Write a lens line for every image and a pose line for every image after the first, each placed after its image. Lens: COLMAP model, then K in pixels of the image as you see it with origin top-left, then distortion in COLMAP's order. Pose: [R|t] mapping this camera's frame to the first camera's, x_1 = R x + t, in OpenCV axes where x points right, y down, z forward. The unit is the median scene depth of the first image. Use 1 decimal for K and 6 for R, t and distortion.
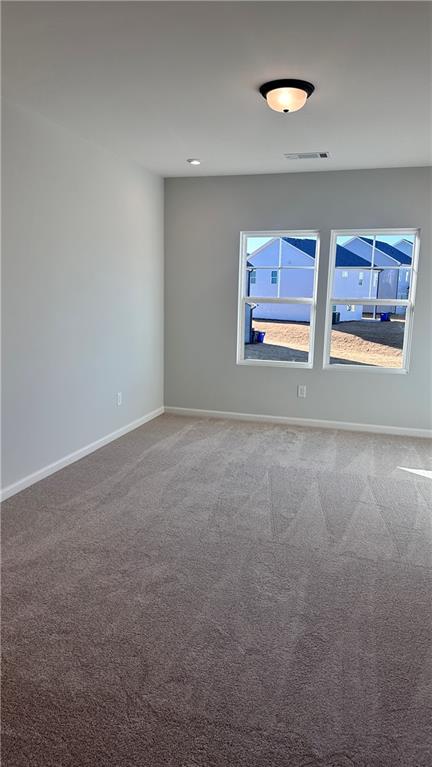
lens RADIAL K [[540.0, 0, 216.0], [0, 540.0, 383.5], [0, 0, 1]] dist [0.081589, -0.078245]
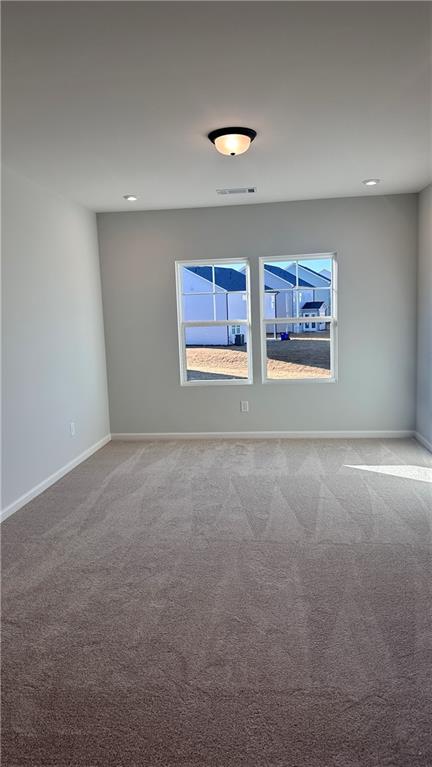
lens RADIAL K [[540.0, 0, 216.0], [0, 540.0, 383.5], [0, 0, 1]] dist [0.081589, -0.078245]
pose [[0.981935, -0.080304, 0.171335, -0.108809], [0.088632, 0.995199, -0.041512, 0.012790], [-0.167179, 0.055947, 0.984338, -0.059315]]
